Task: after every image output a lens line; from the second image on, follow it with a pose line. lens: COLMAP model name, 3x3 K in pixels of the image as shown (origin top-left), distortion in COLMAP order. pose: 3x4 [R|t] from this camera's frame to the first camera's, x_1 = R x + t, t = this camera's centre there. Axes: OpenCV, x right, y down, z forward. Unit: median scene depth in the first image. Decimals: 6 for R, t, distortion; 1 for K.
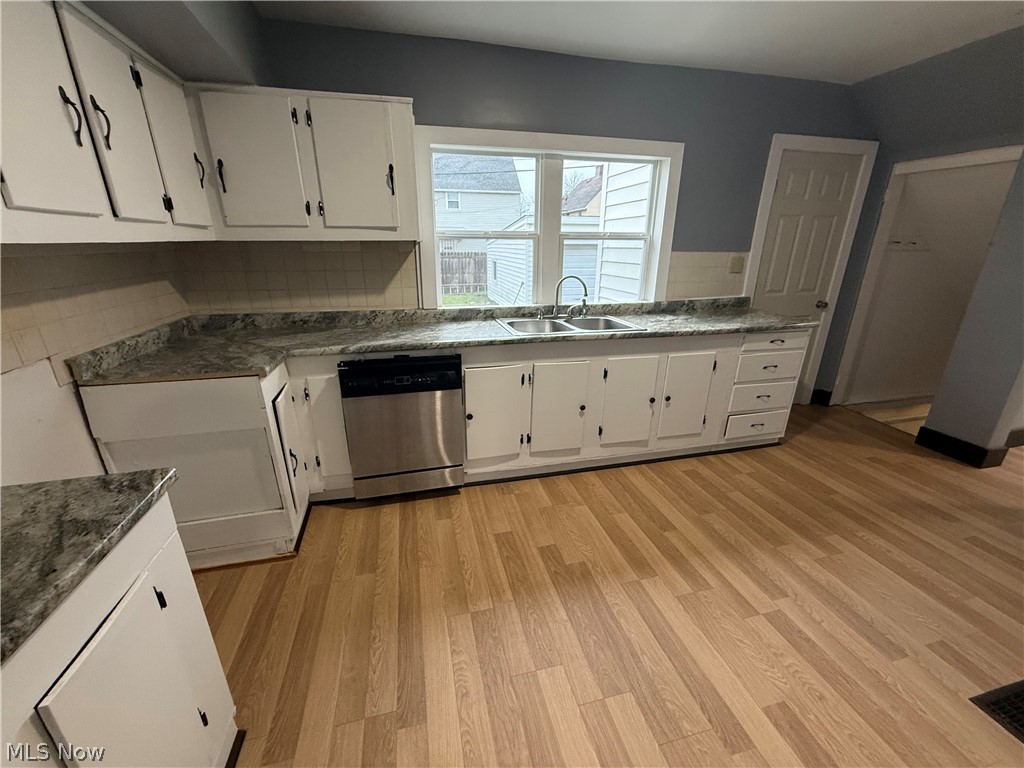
lens RADIAL K [[414.4, 0, 514.3], [0, 414.4, 385.7], [0, 0, 1]] dist [0.001005, -0.000029]
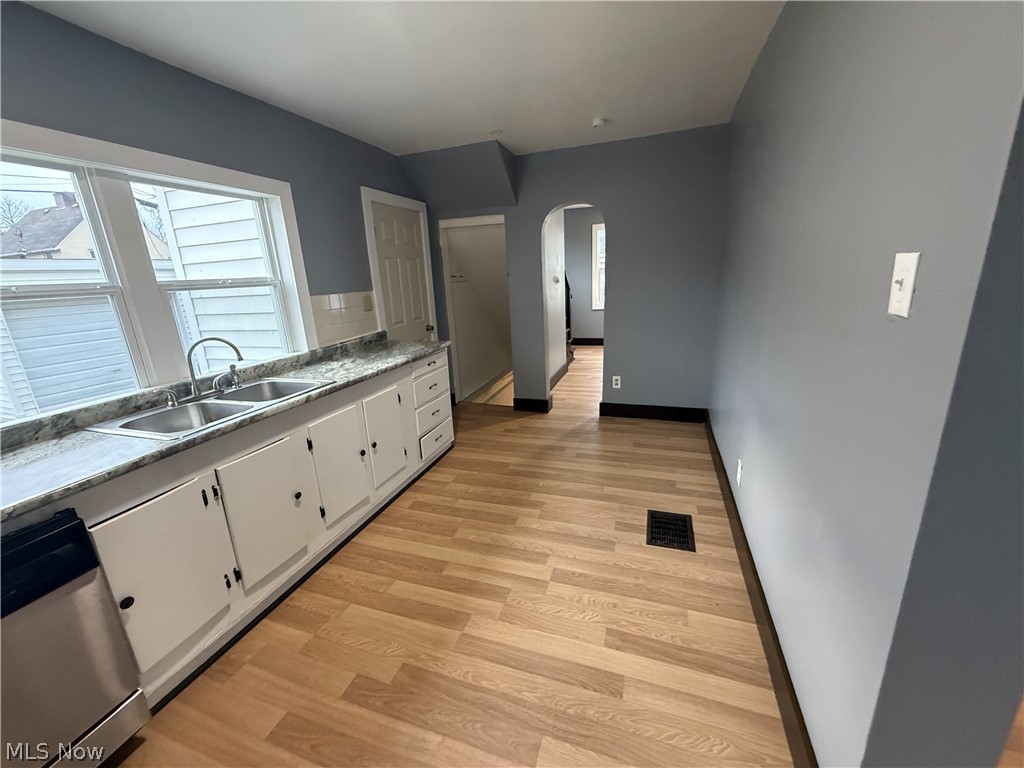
lens RADIAL K [[409.2, 0, 510.2], [0, 409.2, 383.7], [0, 0, 1]] dist [0.000000, 0.000159]
pose [[0.543717, -0.250906, 0.800885, -0.171507], [0.322699, 0.943407, 0.076477, -0.071161], [-0.774749, 0.216863, 0.593914, 0.170623]]
